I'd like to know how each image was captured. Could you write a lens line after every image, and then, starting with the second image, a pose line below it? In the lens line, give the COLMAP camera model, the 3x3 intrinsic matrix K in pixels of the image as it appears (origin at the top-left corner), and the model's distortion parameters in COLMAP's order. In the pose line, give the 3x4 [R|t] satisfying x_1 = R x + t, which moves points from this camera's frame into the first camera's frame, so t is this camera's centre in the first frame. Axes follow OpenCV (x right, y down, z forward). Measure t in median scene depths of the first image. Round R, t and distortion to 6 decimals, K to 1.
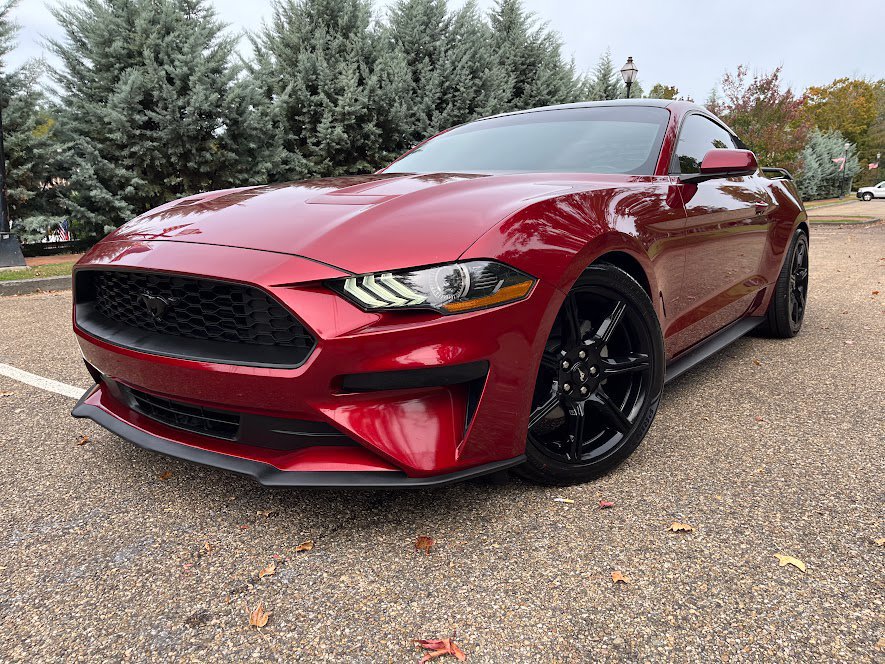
lens RADIAL K [[687.7, 0, 435.3], [0, 687.7, 338.2], [0, 0, 1]] dist [0.018213, -0.047984]
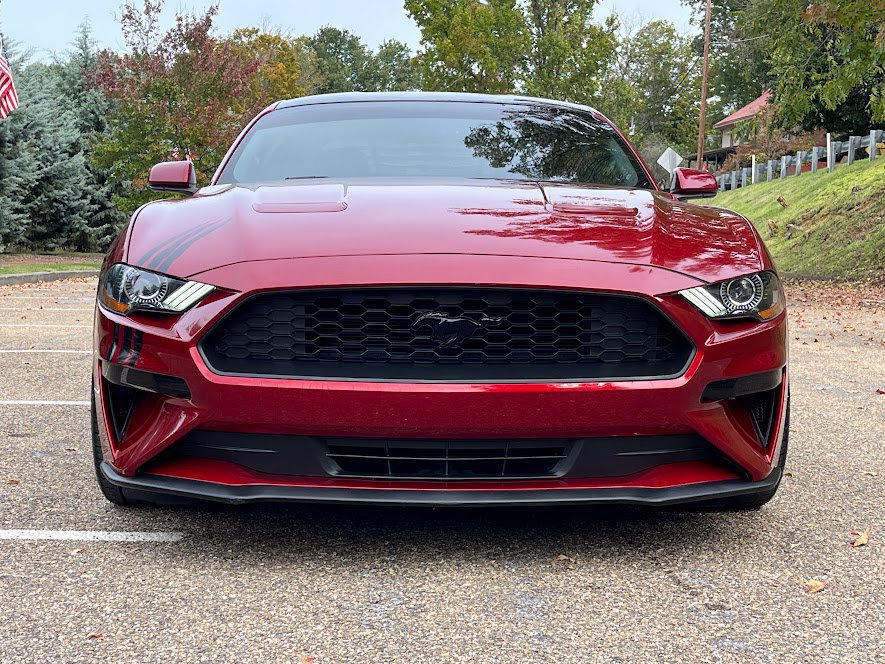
lens RADIAL K [[1422.1, 0, 435.2], [0, 1422.1, 327.0], [0, 0, 1]] dist [0.071986, 0.000000]
pose [[0.783631, -0.013492, 0.621080, -0.992860], [0.092404, 0.991174, -0.095057, 0.076013], [-0.614315, 0.131880, 0.777962, -0.221575]]
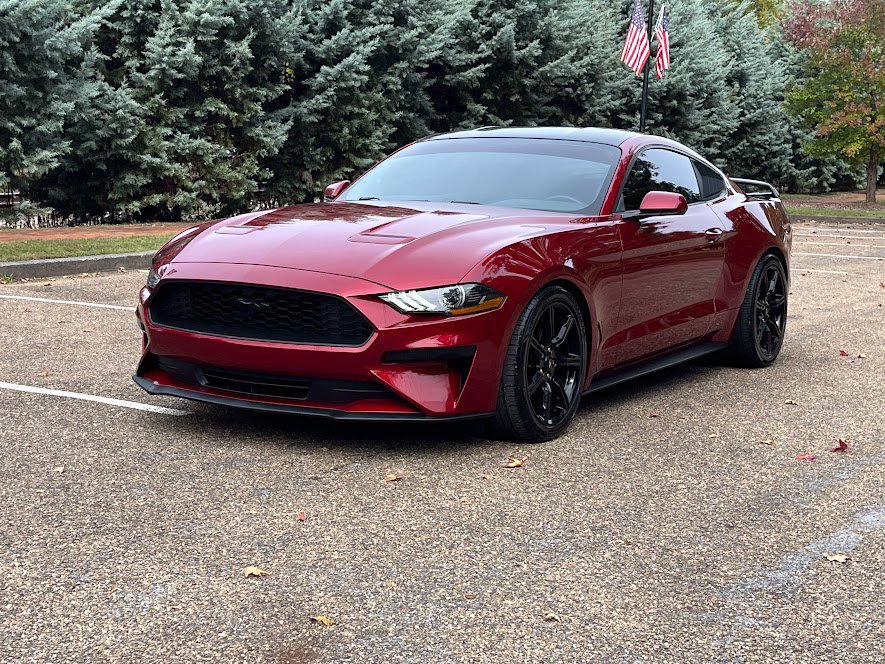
lens RADIAL K [[1422.1, 0, 446.2], [0, 1422.1, 338.3], [0, 0, 1]] dist [0.071986, 0.000000]
pose [[0.993238, 0.024214, 0.113543, -0.218182], [-0.017569, 0.998094, -0.059163, 0.125837], [-0.114759, 0.056768, 0.991770, -1.359518]]
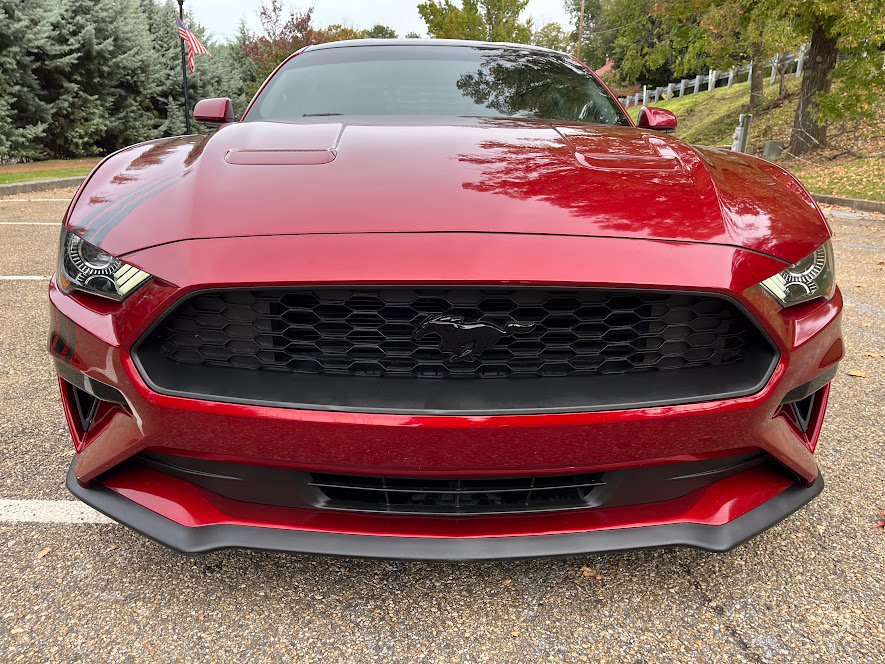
lens RADIAL K [[687.7, 0, 444.5], [0, 687.7, 336.4], [0, 0, 1]] dist [0.018213, -0.047984]
pose [[0.774731, -0.144367, 0.615589, -0.532653], [0.088303, 0.988748, 0.120748, -0.082120], [-0.626094, -0.039189, 0.778762, 0.352502]]
